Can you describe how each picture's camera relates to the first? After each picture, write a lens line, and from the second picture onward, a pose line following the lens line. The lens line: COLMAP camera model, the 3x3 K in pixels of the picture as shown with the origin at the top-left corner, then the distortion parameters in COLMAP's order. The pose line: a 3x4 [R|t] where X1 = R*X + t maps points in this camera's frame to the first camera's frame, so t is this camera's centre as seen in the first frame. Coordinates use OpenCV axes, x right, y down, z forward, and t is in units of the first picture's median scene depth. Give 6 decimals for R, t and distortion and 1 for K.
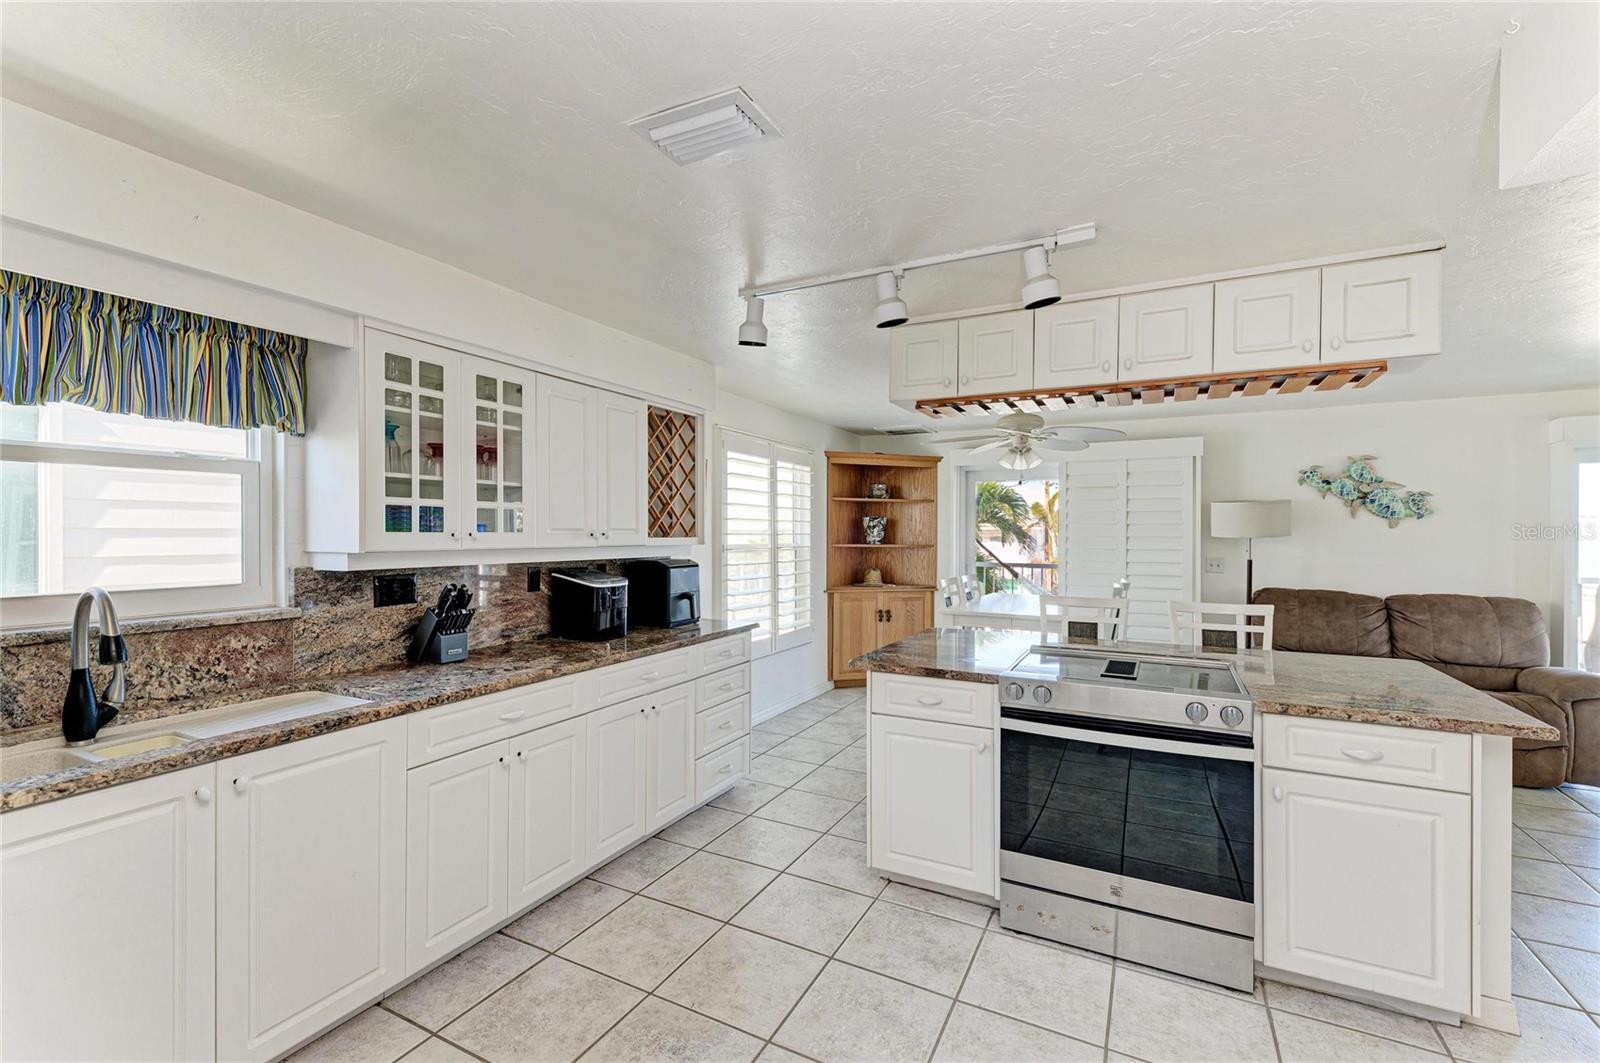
lens RADIAL K [[689.2, 0, 813.3], [0, 689.2, 535.2], [0, 0, 1]] dist [0.023834, -0.000128]
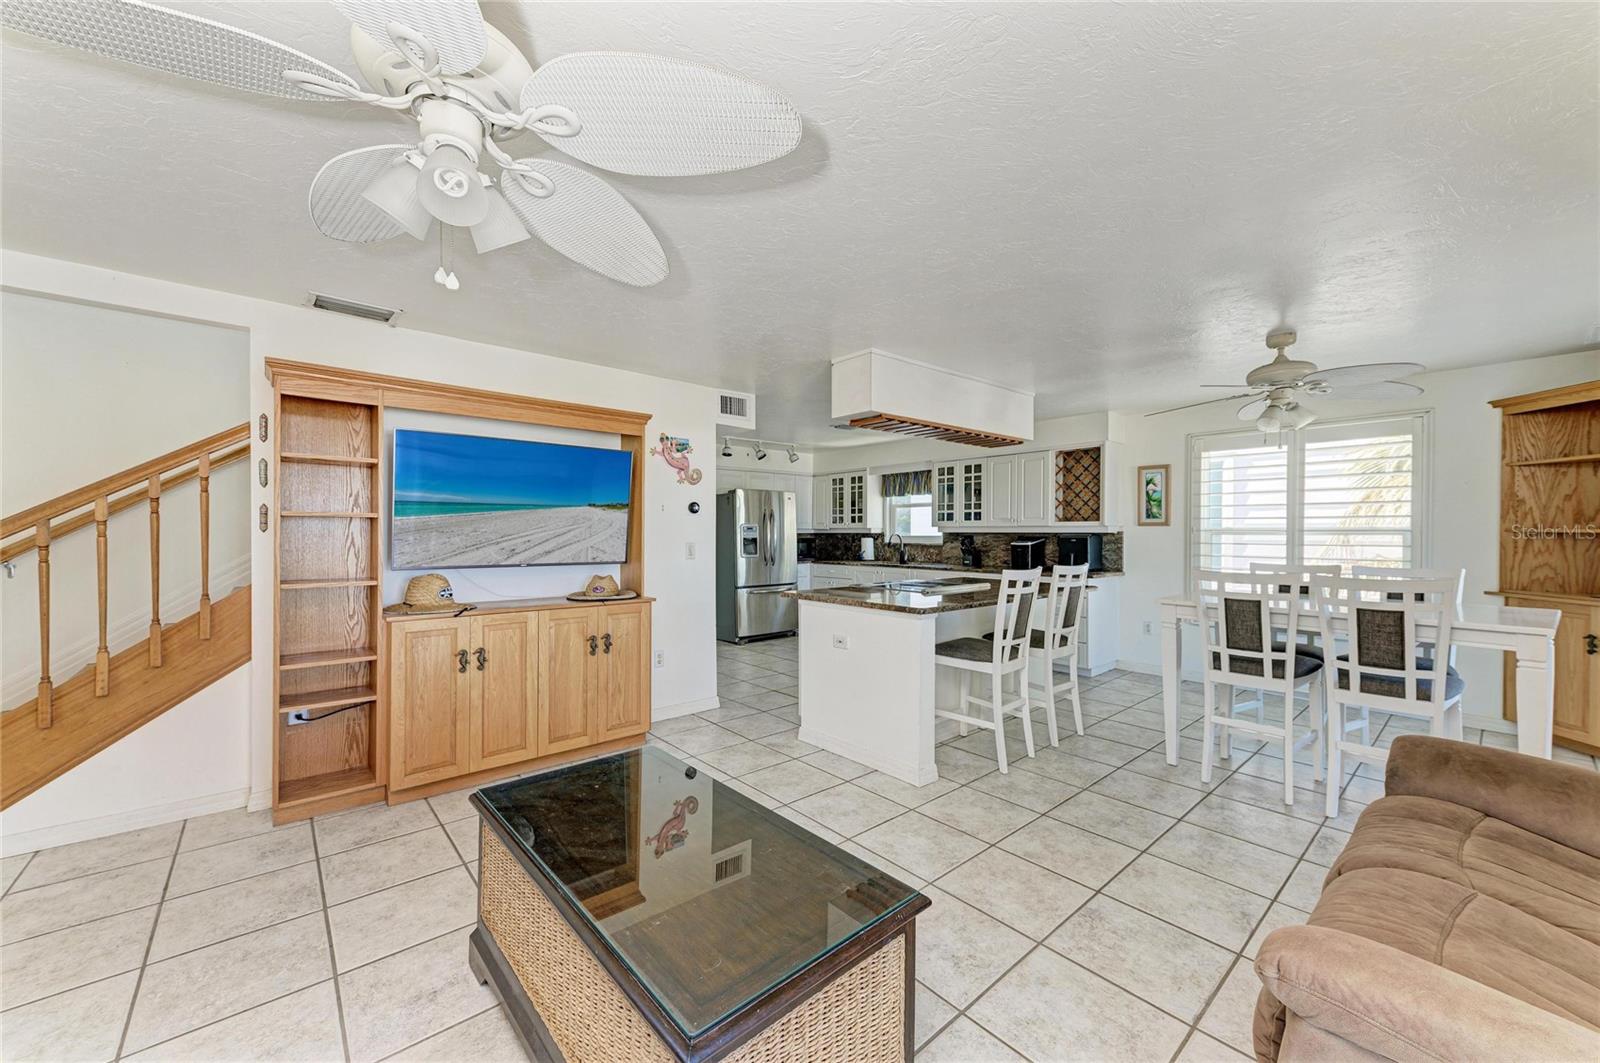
lens RADIAL K [[611.0, 0, 806.3], [0, 611.0, 535.1], [0, 0, 1]] dist [0.025221, -0.000029]
pose [[-0.377499, 0.000855, -0.926010, 1.090552], [-0.005643, 0.999979, 0.003224, 0.027034], [0.925993, 0.006443, -0.377486, 0.692670]]
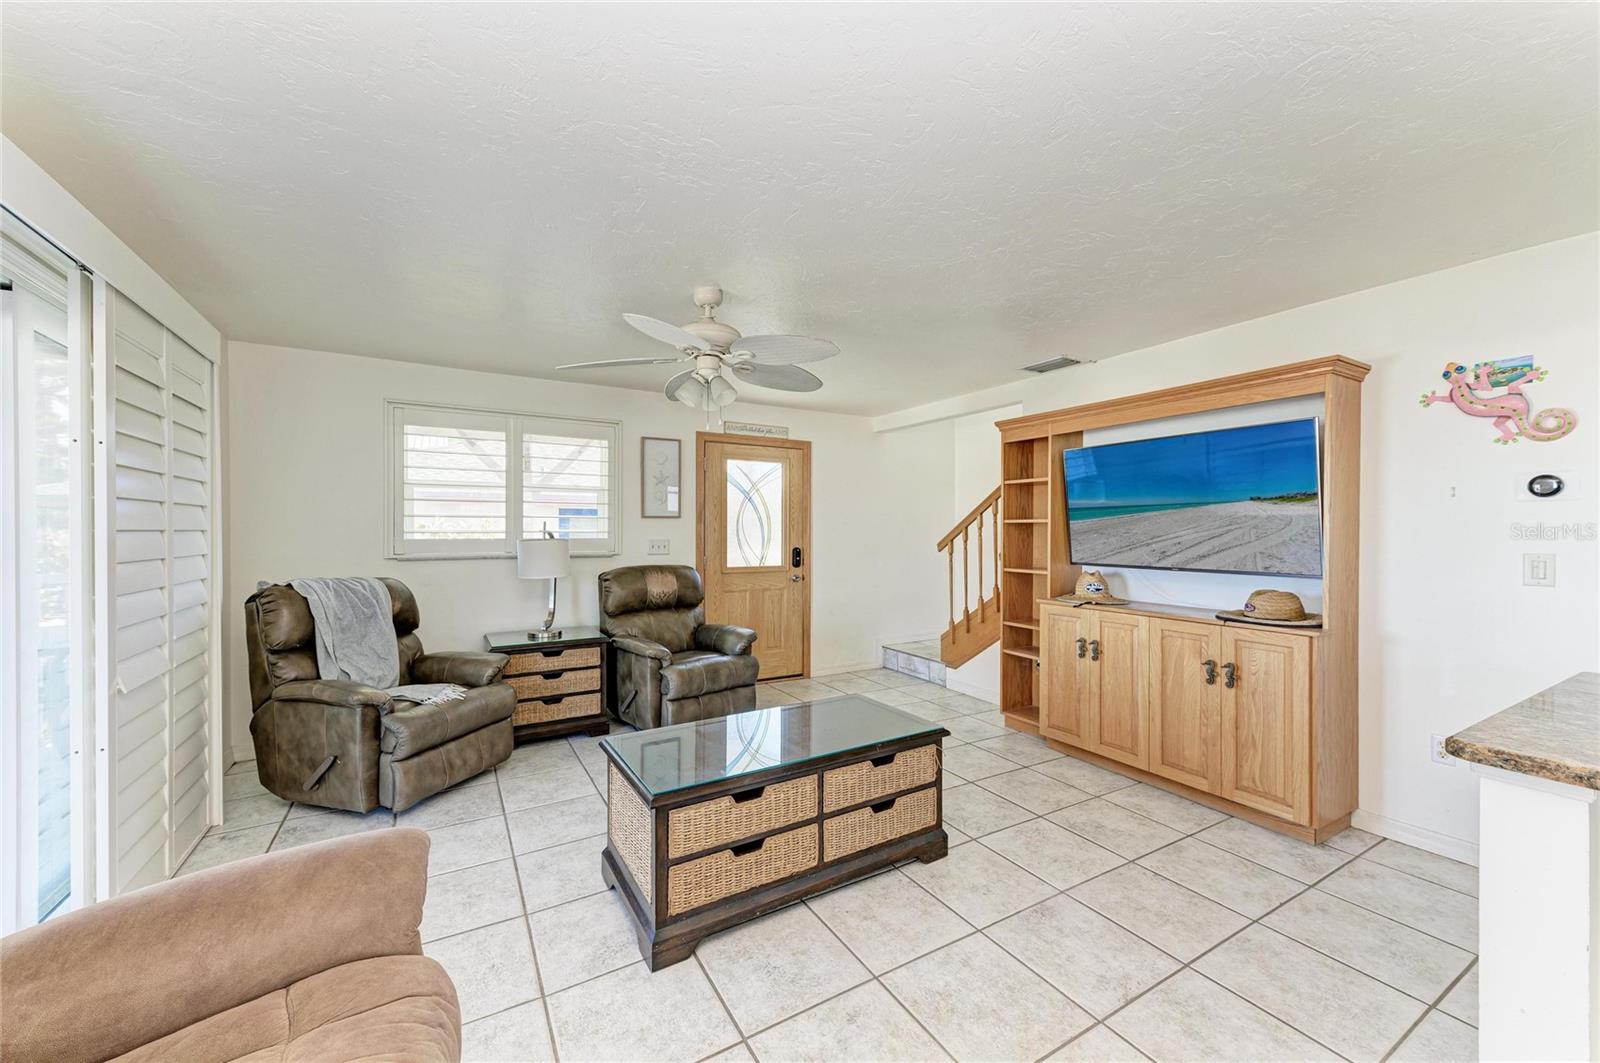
lens RADIAL K [[611.0, 0, 806.3], [0, 611.0, 535.1], [0, 0, 1]] dist [0.025221, -0.000029]
pose [[-0.843066, -0.006358, 0.537772, 0.553300], [-0.001908, 0.999959, 0.008832, 0.024288], [-0.537807, 0.006420, -0.843044, 0.888254]]
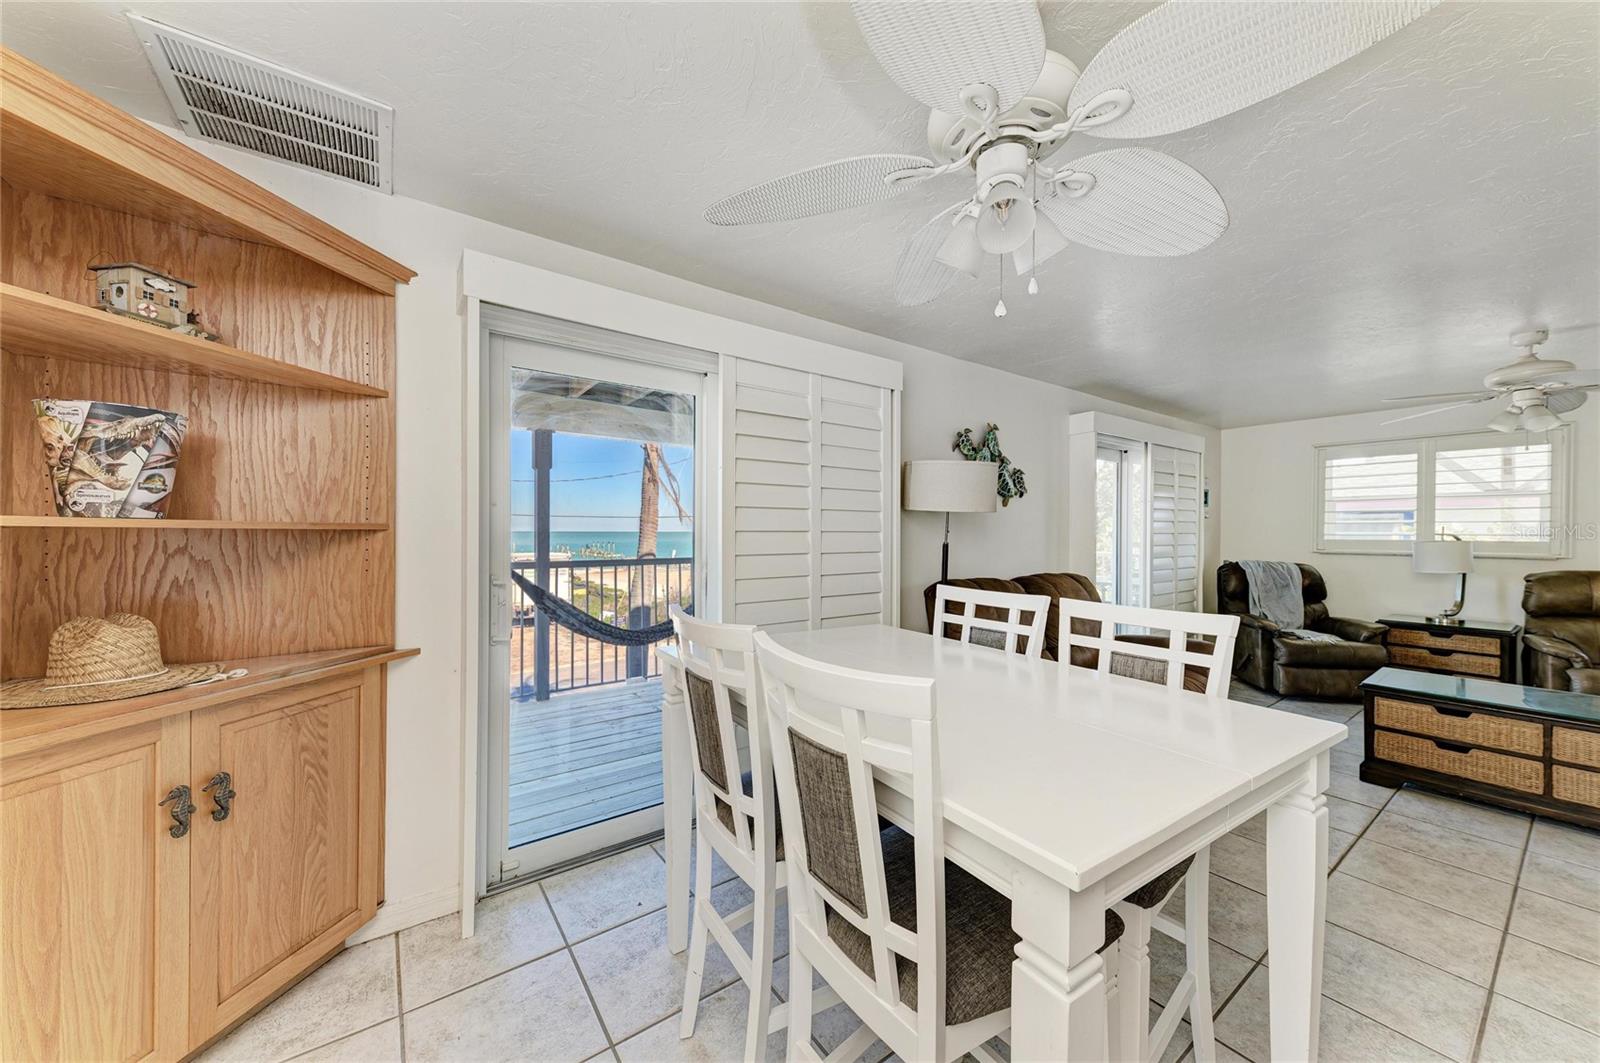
lens RADIAL K [[568.9, 0, 795.4], [0, 568.9, 534.2], [0, 0, 1]] dist [0.018141, -0.005759]
pose [[0.461606, -0.005319, 0.887069, 0.022337], [-0.000633, 0.999980, 0.006325, 0.021975], [-0.887085, -0.003482, 0.461593, 0.879562]]
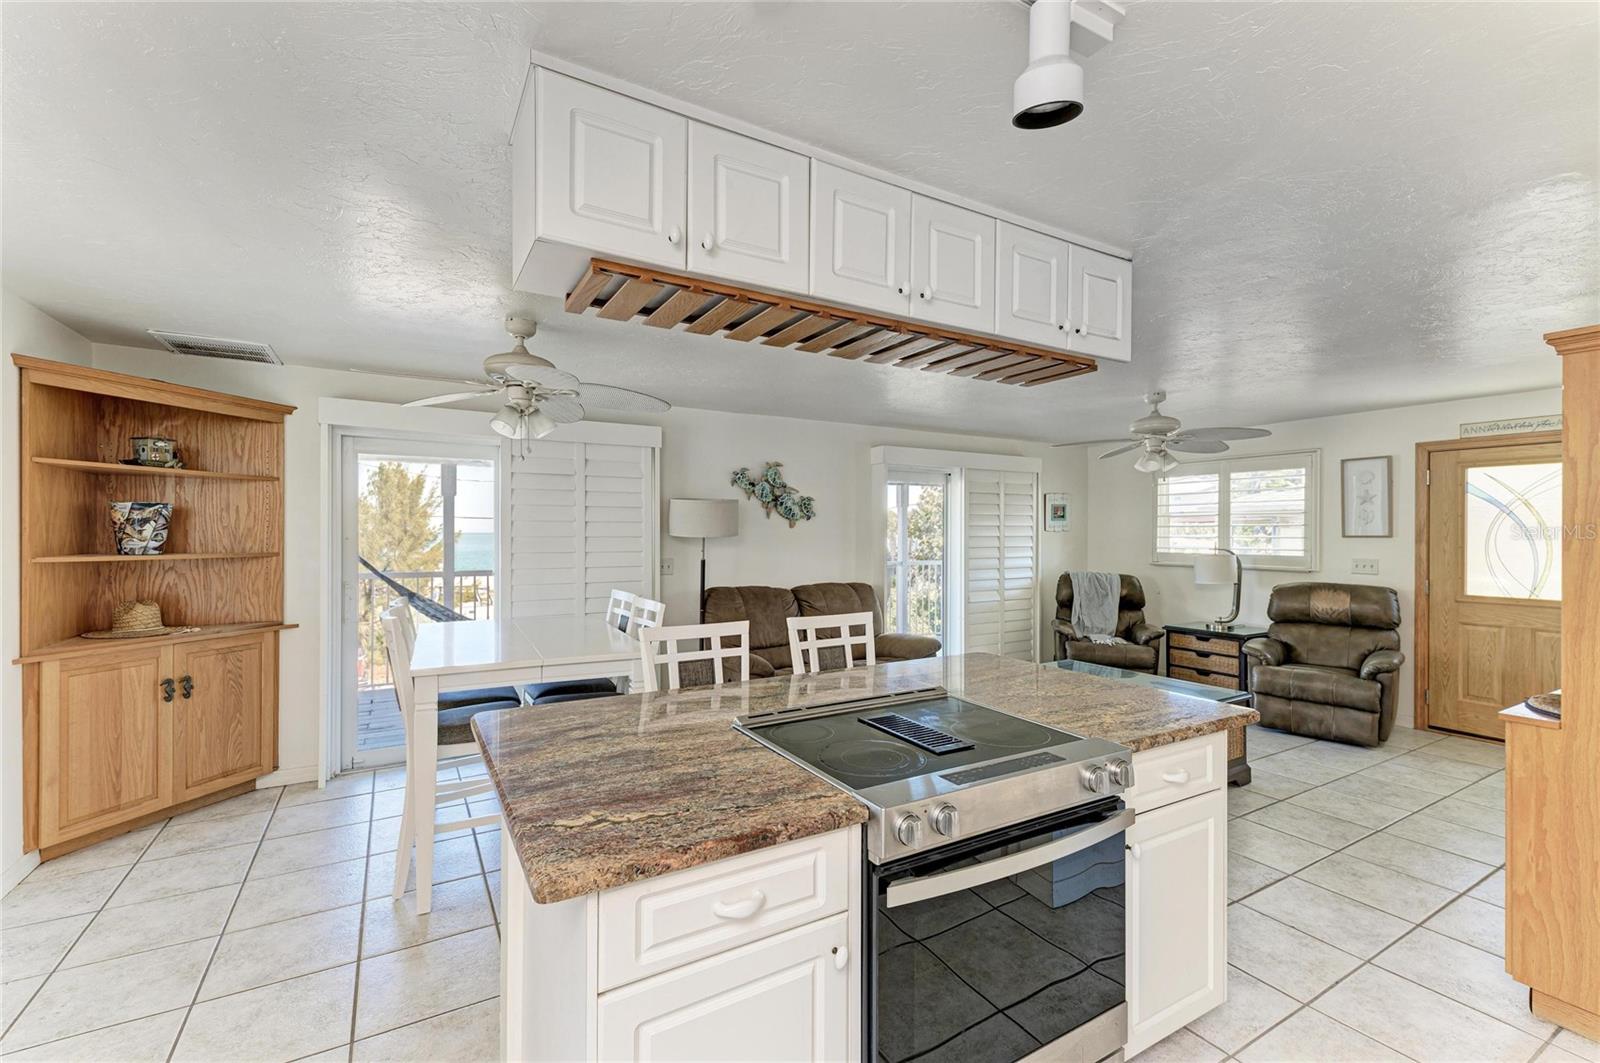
lens RADIAL K [[680.9, 0, 795.1], [0, 680.9, 534.0], [0, 0, 1]] dist [0.007094, -0.000214]
pose [[0.542012, -0.003933, 0.840362, -0.101468], [0.002179, 0.999992, 0.003275, -0.003926], [-0.840368, 0.000056, 0.542016, 0.385998]]
